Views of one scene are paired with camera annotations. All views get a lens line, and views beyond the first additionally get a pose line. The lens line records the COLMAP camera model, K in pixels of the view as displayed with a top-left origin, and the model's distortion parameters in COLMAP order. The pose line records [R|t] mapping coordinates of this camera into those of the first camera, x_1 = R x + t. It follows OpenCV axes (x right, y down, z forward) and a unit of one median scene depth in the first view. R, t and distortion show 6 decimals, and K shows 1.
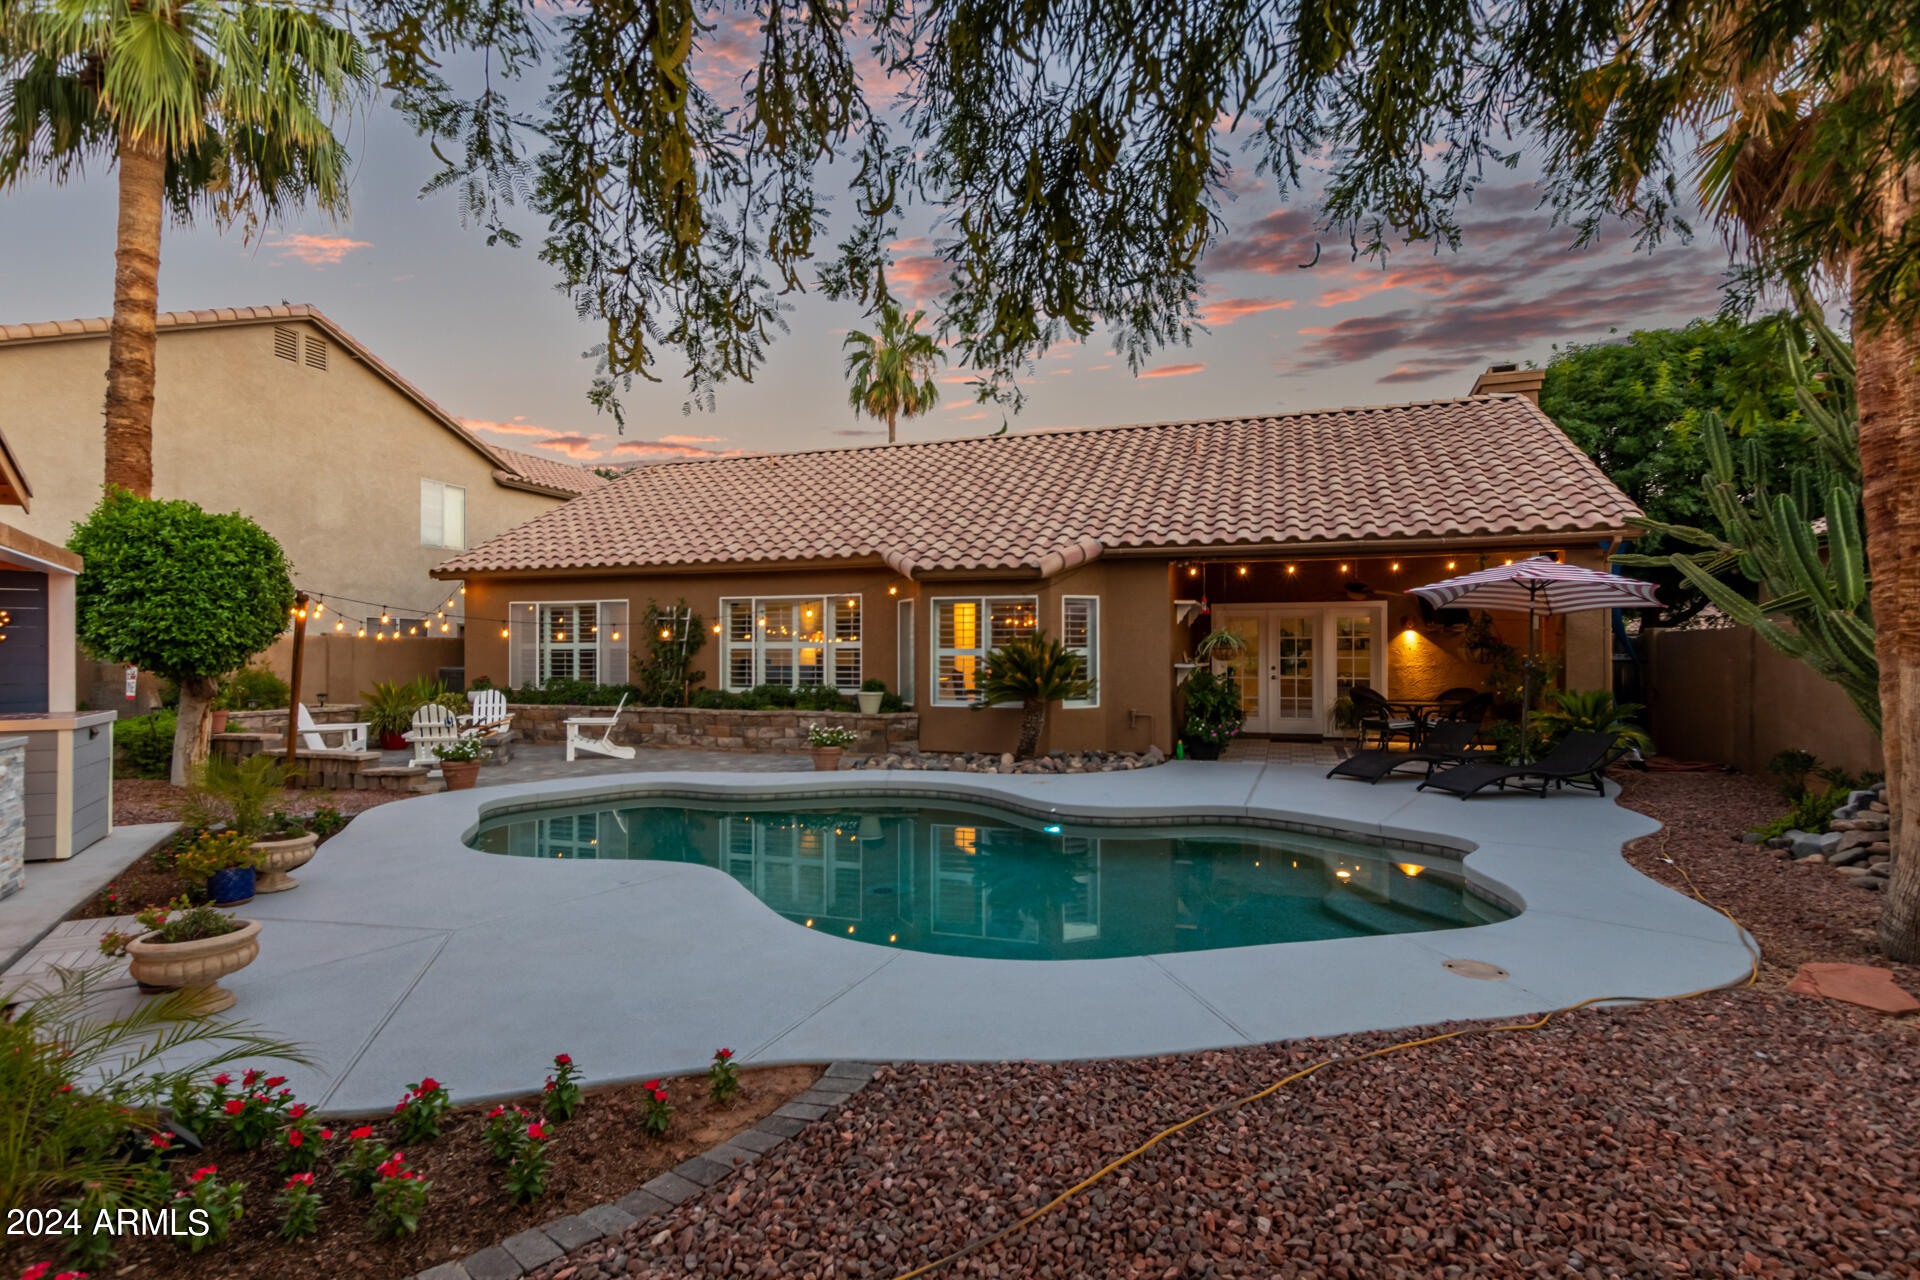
lens RADIAL K [[893.6, 0, 959.2], [0, 893.6, 643.0], [0, 0, 1]] dist [-0.002623, -0.000073]
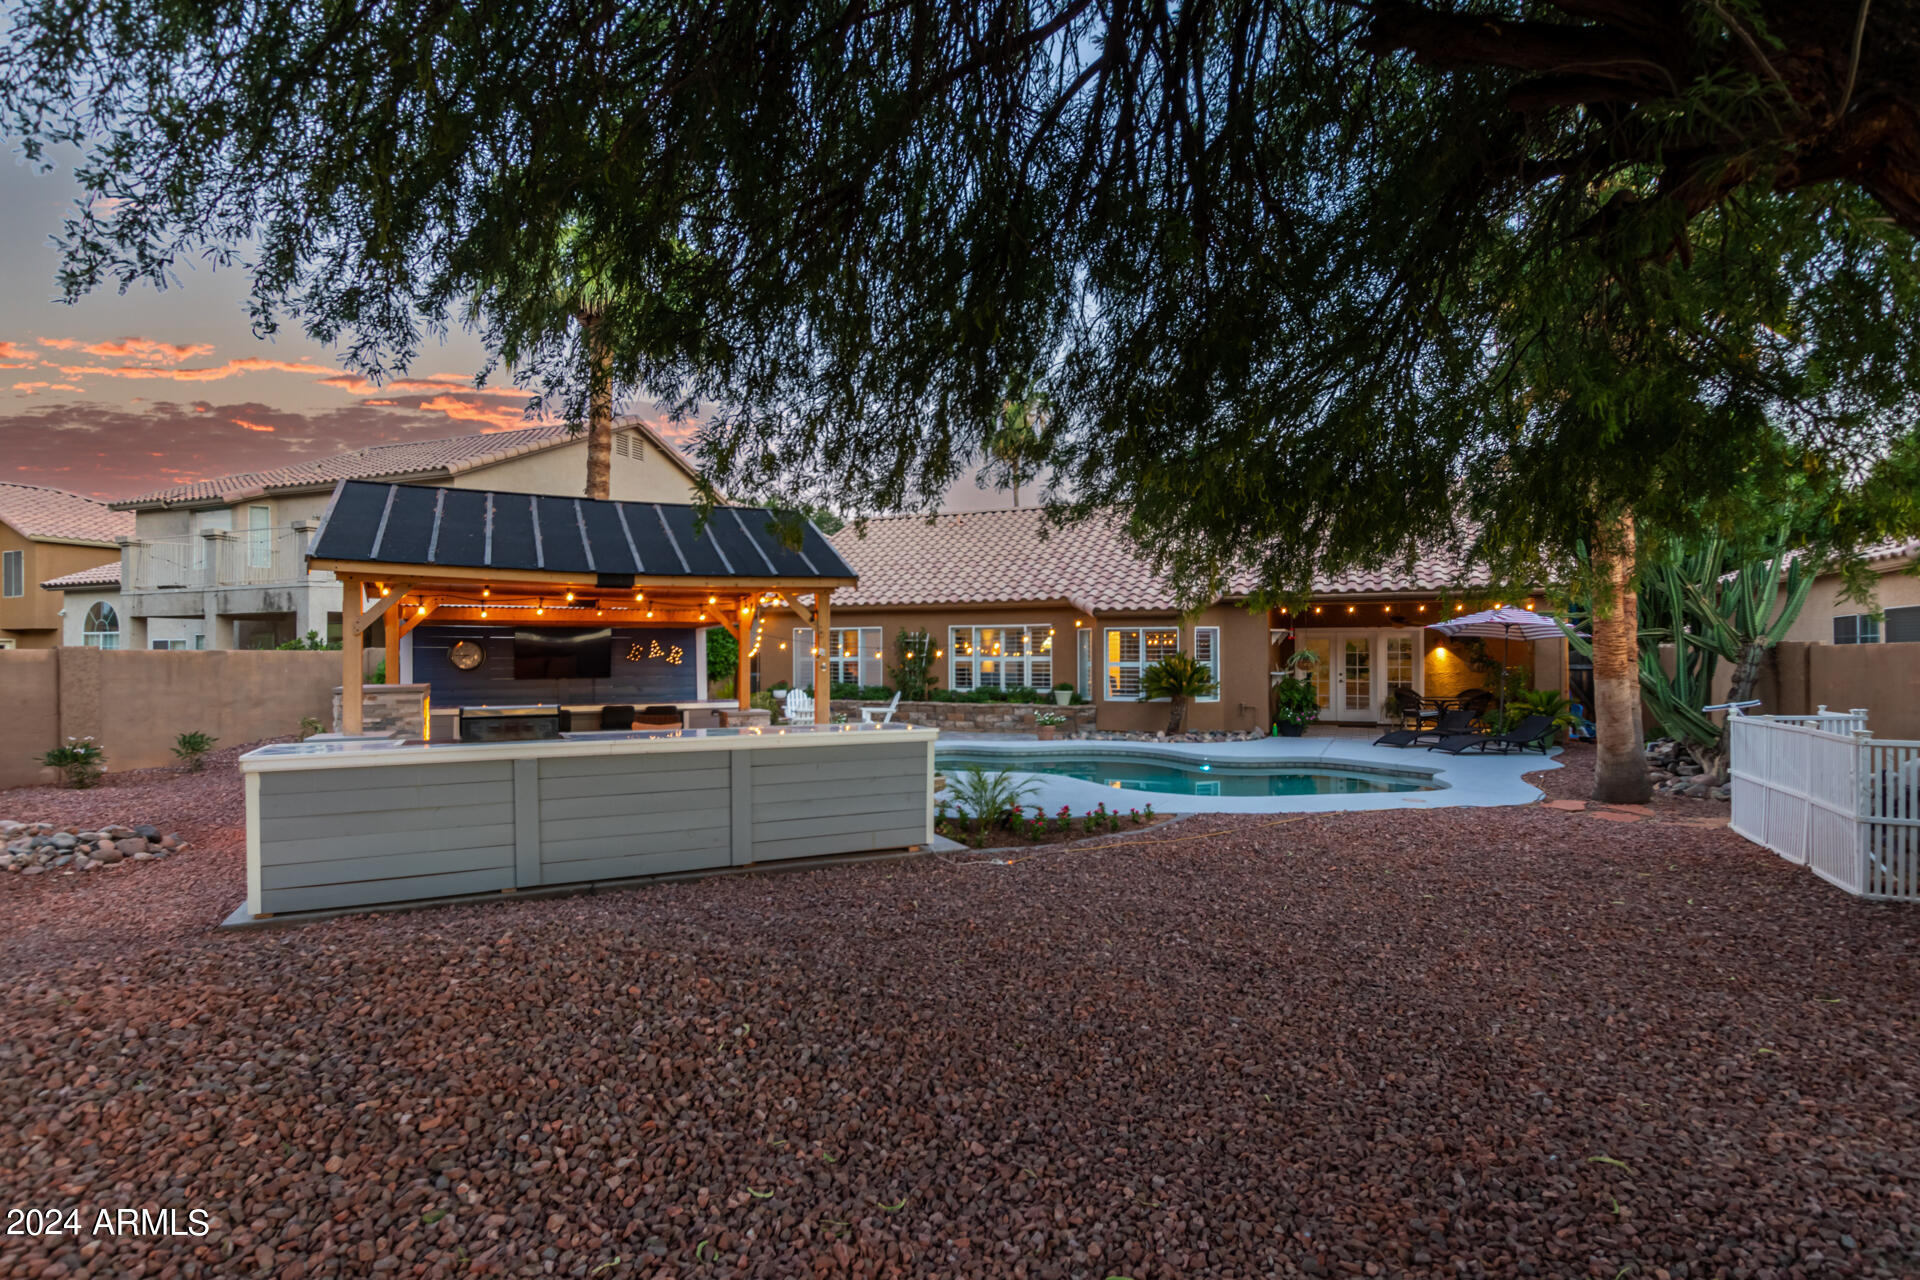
lens RADIAL K [[893.6, 0, 959.0], [0, 893.6, 651.4], [0, 0, 1]] dist [-0.002623, -0.000073]
pose [[0.997313, -0.002199, -0.073222, -0.162481], [0.002651, 0.999978, 0.006079, -0.021088], [0.073207, -0.006257, 0.997297, -0.503598]]
